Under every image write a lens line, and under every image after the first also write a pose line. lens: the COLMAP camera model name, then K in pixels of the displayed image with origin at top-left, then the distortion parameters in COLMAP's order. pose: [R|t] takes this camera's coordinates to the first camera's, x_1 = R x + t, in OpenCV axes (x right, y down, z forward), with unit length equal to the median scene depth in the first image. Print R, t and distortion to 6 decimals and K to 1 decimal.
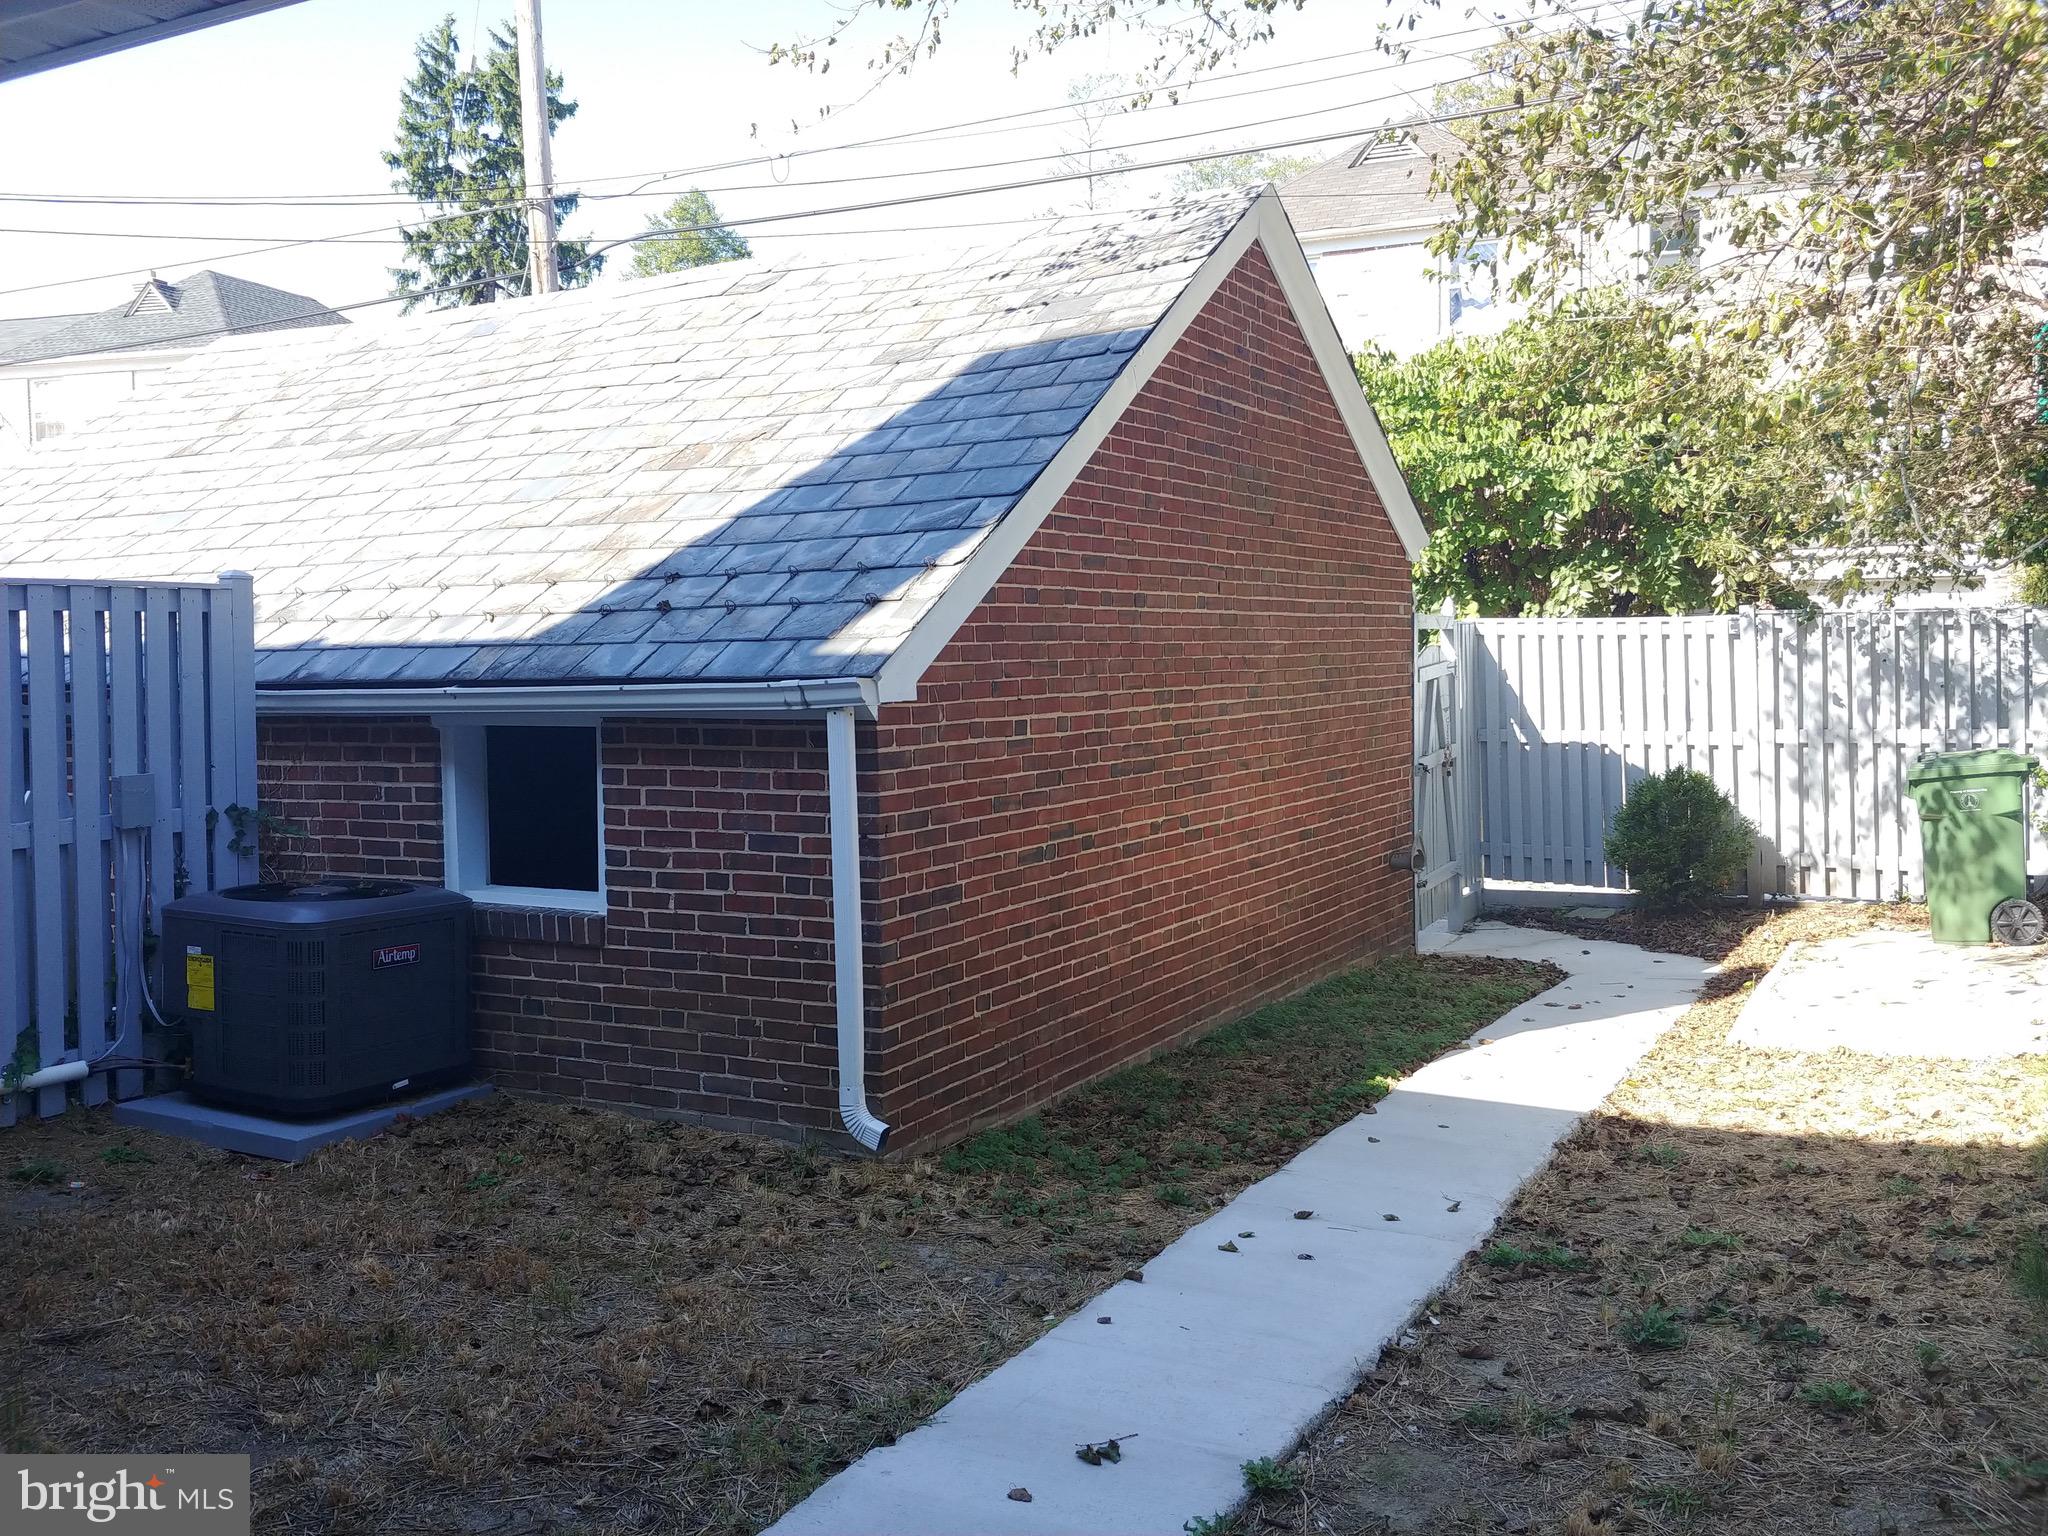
lens RADIAL K [[1781.8, 0, 1024.0], [0, 1781.8, 768.0], [0, 0, 1]] dist [-0.002853, -0.021155]
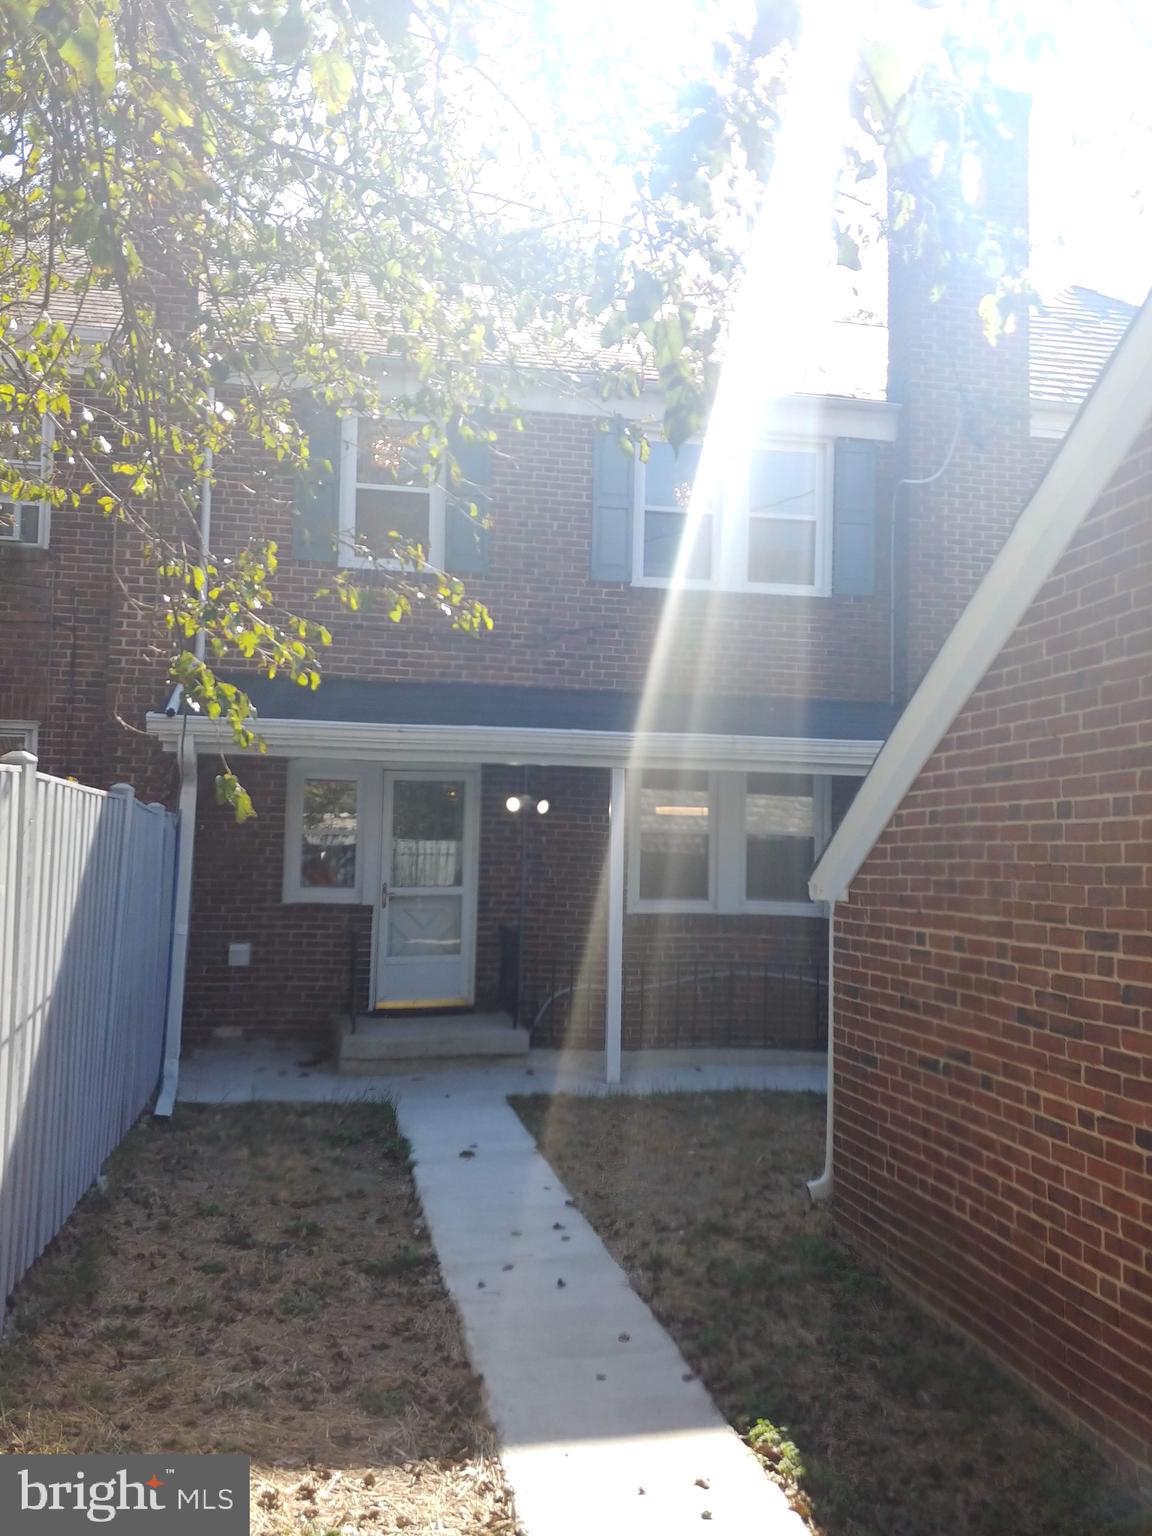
lens RADIAL K [[1336.3, 0, 576.0], [0, 1336.3, 768.0], [0, 0, 1]] dist [-0.002853, -0.021155]
pose [[-0.778261, -0.033341, -0.627055, 0.876151], [-0.035172, 0.999336, -0.009482, -0.144029], [0.626955, 0.014675, -0.778917, 1.927206]]
